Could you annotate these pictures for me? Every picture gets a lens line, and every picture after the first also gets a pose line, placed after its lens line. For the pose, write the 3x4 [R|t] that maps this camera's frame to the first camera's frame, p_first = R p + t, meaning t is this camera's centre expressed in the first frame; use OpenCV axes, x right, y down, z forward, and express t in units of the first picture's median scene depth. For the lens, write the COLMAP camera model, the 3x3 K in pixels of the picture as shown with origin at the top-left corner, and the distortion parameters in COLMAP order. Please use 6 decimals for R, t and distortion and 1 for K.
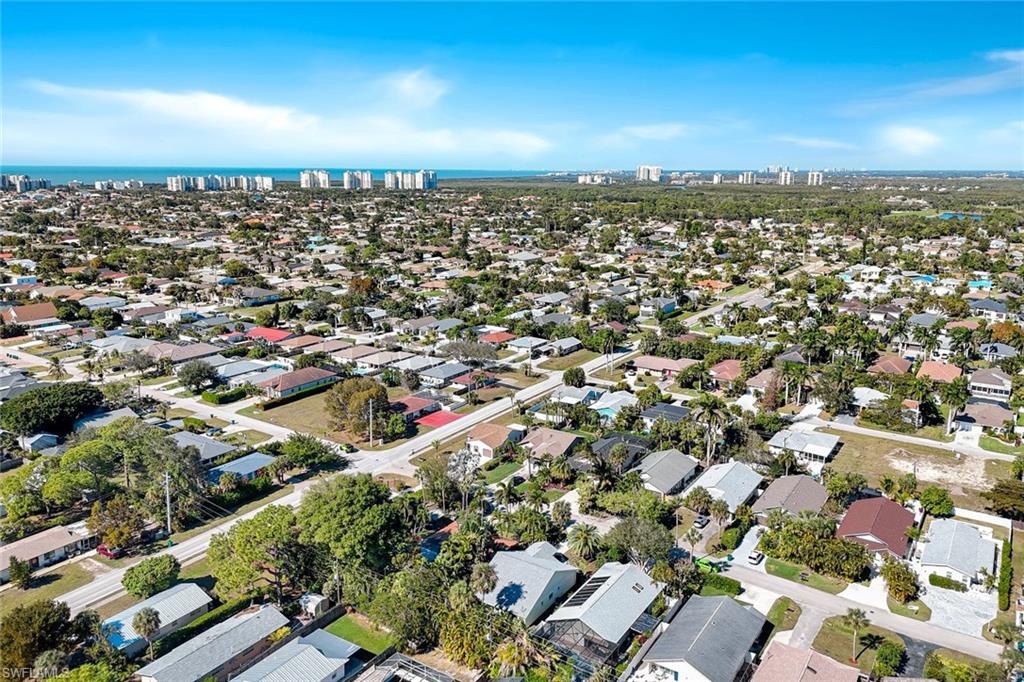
lens RADIAL K [[771.6, 0, 512.0], [0, 771.6, 341.0], [0, 0, 1]] dist [0.059521, -0.002050]
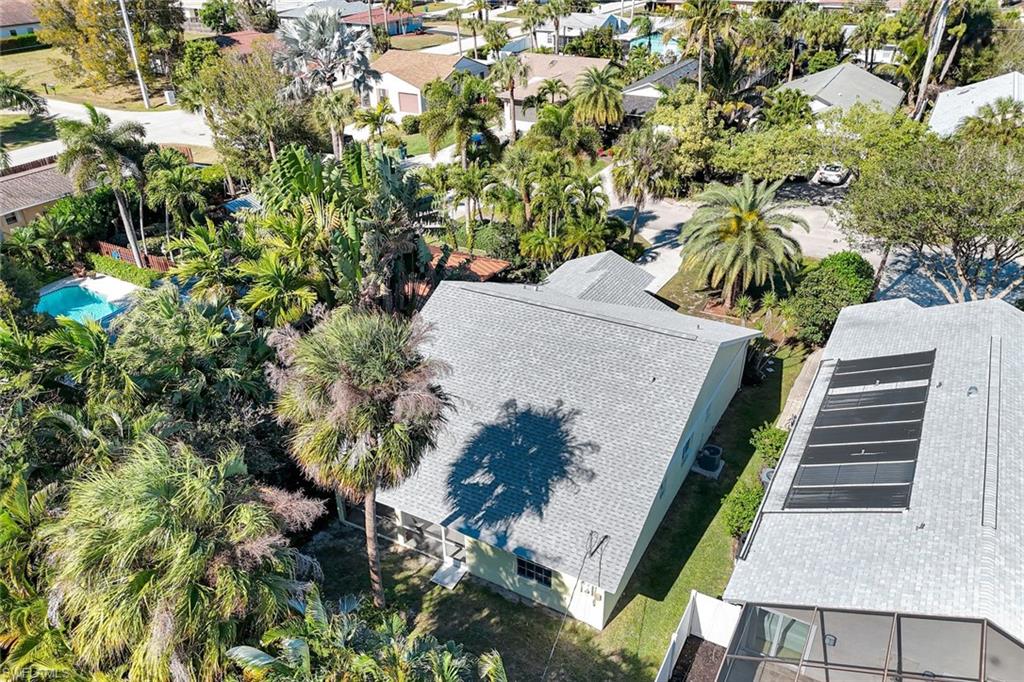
lens RADIAL K [[771.6, 0, 512.0], [0, 771.6, 341.0], [0, 0, 1]] dist [0.059521, -0.002050]
pose [[0.996706, -0.052221, 0.062053, -0.013254], [0.034746, 0.966292, 0.255094, 0.241633], [-0.073282, -0.252097, 0.964923, 0.803347]]
